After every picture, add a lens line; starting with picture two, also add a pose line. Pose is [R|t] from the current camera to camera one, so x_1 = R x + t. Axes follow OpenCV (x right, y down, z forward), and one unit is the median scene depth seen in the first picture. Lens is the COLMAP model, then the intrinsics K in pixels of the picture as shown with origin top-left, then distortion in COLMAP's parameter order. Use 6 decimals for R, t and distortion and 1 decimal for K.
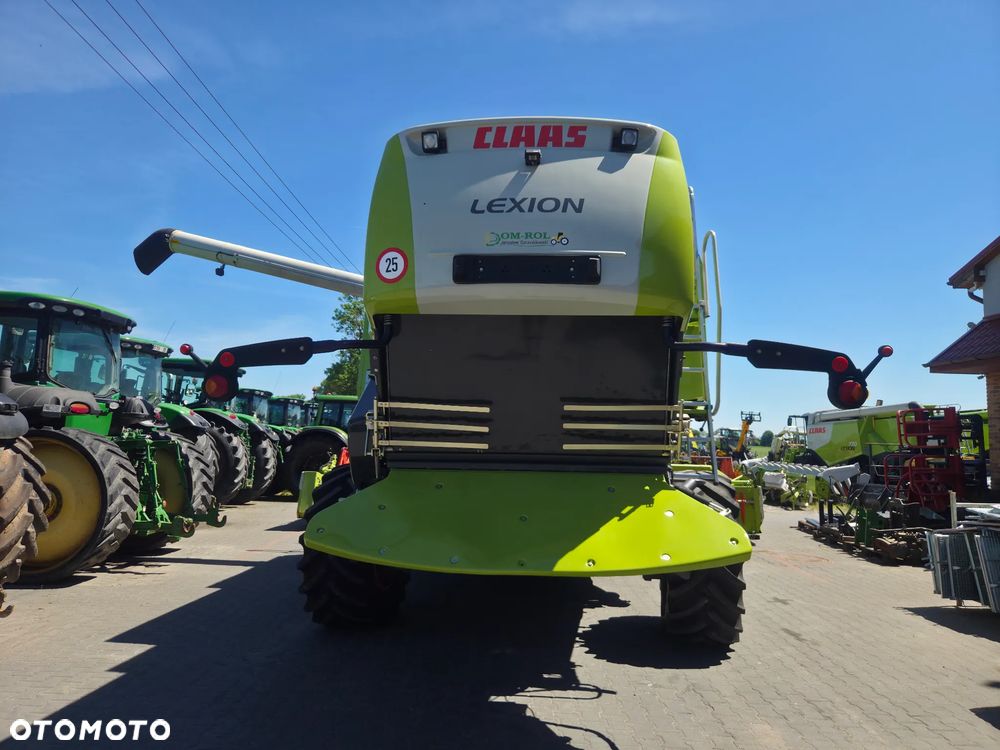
lens RADIAL K [[642.6, 0, 498.2], [0, 642.6, 372.6], [0, 0, 1]] dist [0.059172, -0.034787]
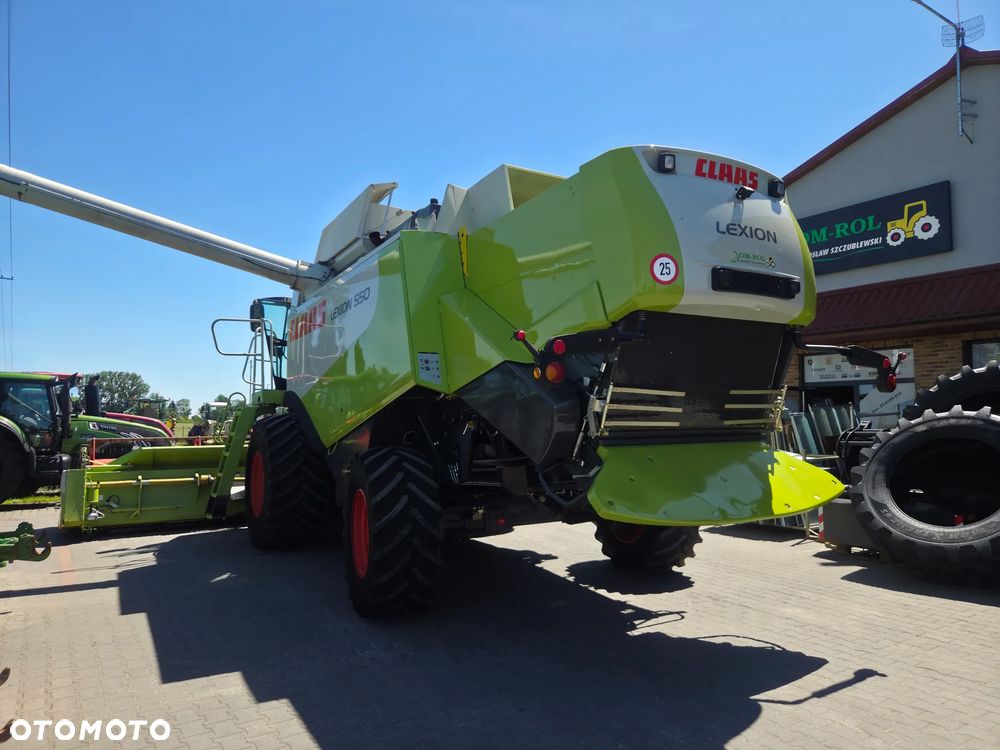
lens RADIAL K [[642.6, 0, 490.6], [0, 642.6, 380.7], [0, 0, 1]] dist [0.059172, -0.034787]
pose [[0.837151, 0.004699, 0.546952, -0.997355], [-0.029904, 0.998861, 0.037189, -0.001301], [-0.546154, -0.047488, 0.836337, 0.185160]]
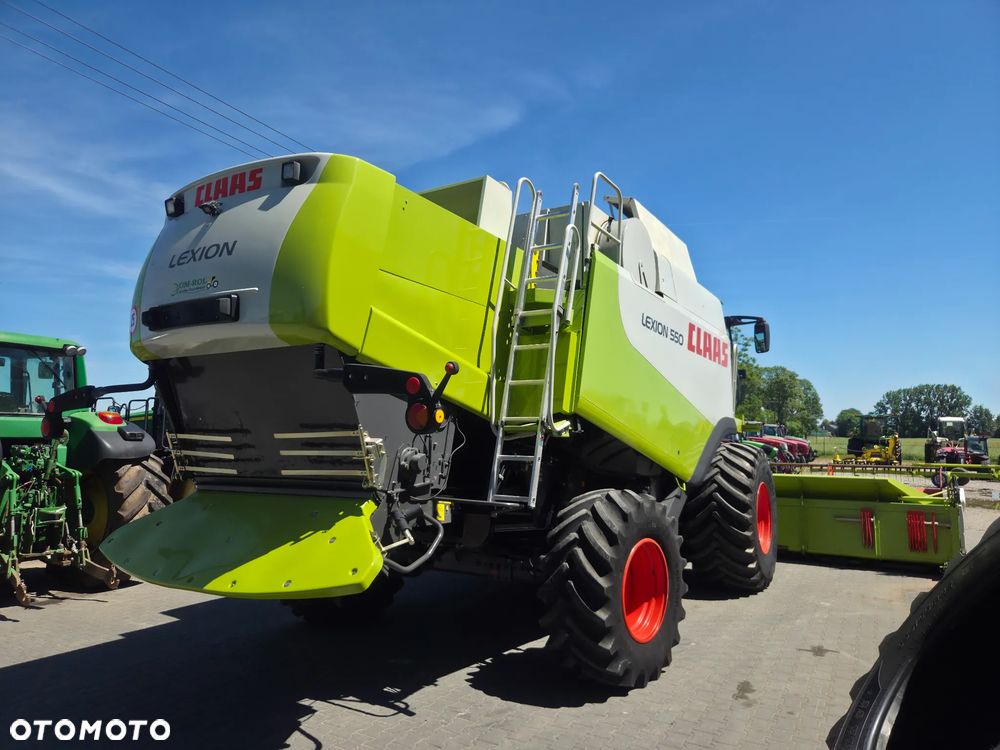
lens RADIAL K [[642.6, 0, 521.9], [0, 642.6, 387.3], [0, 0, 1]] dist [0.059172, -0.034787]
pose [[0.890436, -0.054116, -0.451880, 0.949910], [0.063313, 0.997980, 0.005243, -0.004985], [0.450683, -0.033278, 0.892063, 0.234631]]
